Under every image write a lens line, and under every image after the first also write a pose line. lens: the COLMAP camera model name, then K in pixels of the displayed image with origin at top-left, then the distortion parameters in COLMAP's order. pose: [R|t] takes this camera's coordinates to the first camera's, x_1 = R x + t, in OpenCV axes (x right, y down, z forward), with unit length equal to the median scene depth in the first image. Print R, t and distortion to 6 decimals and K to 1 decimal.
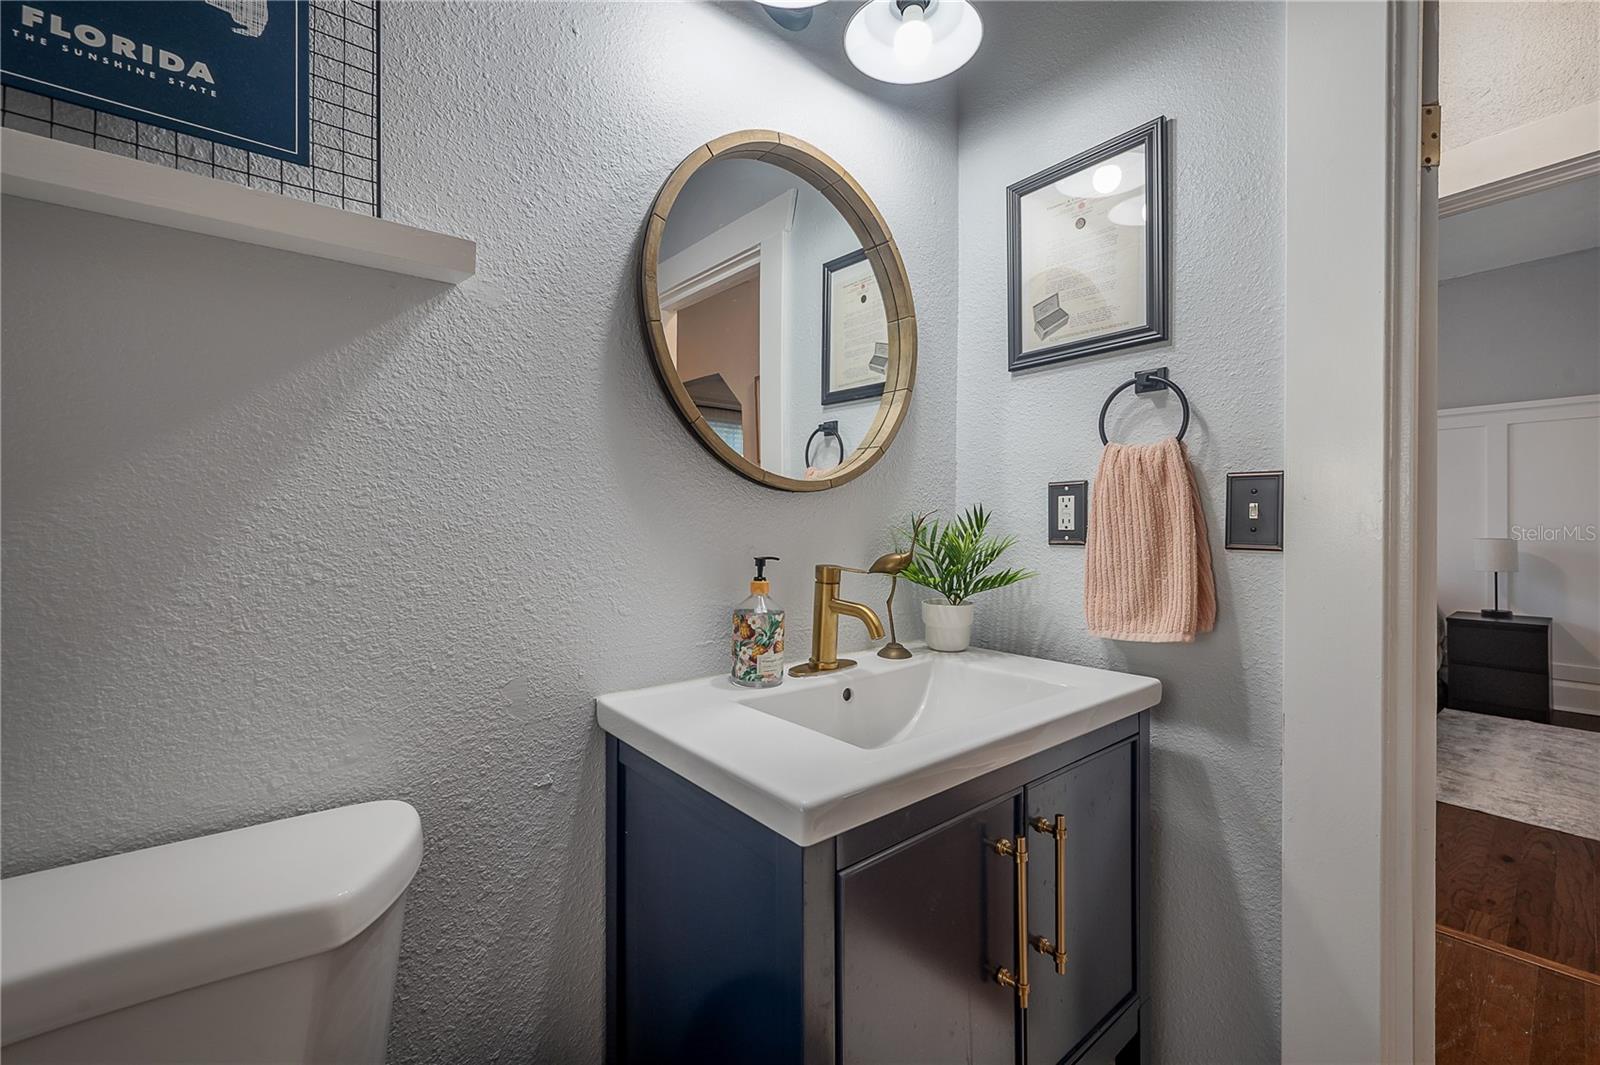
lens RADIAL K [[637.7, 0, 803.1], [0, 637.7, 534.2], [0, 0, 1]] dist [0.002003, 0.000222]
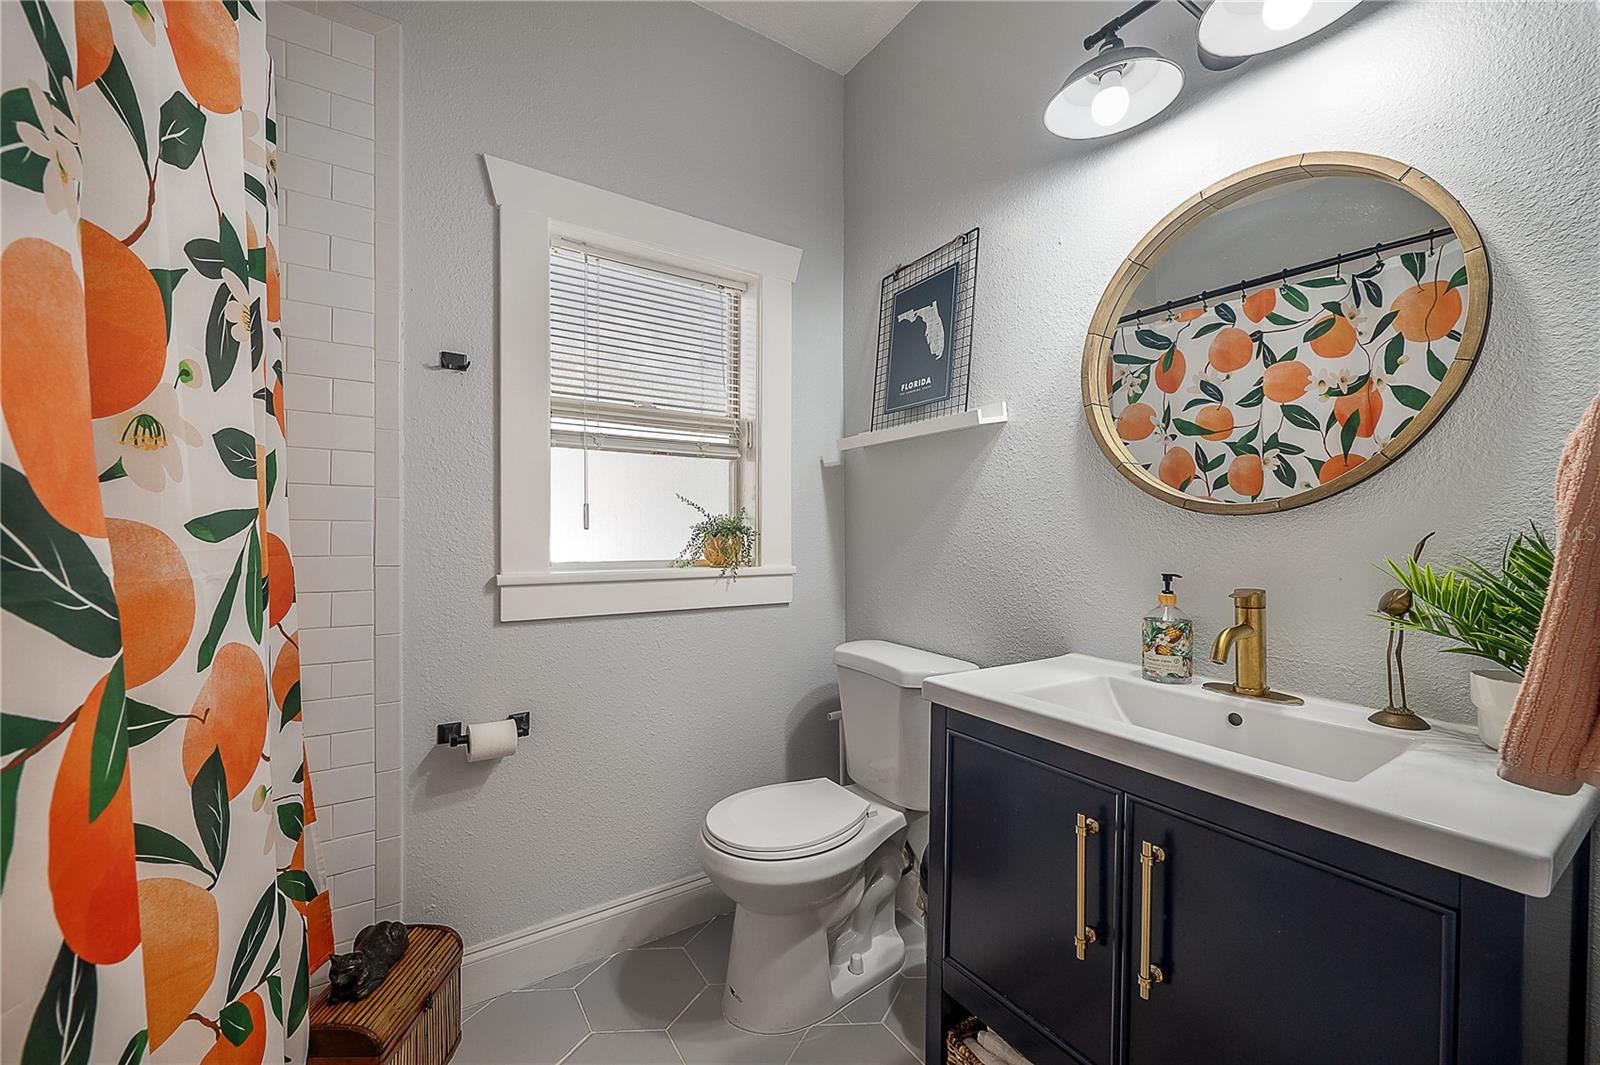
lens RADIAL K [[637.7, 0, 803.1], [0, 637.7, 534.2], [0, 0, 1]] dist [0.002003, 0.000222]
pose [[-0.087897, 0.005722, -0.996113, 1.194197], [-0.023468, 0.999694, 0.007814, -0.031265], [0.995853, 0.024064, -0.087735, 0.439121]]
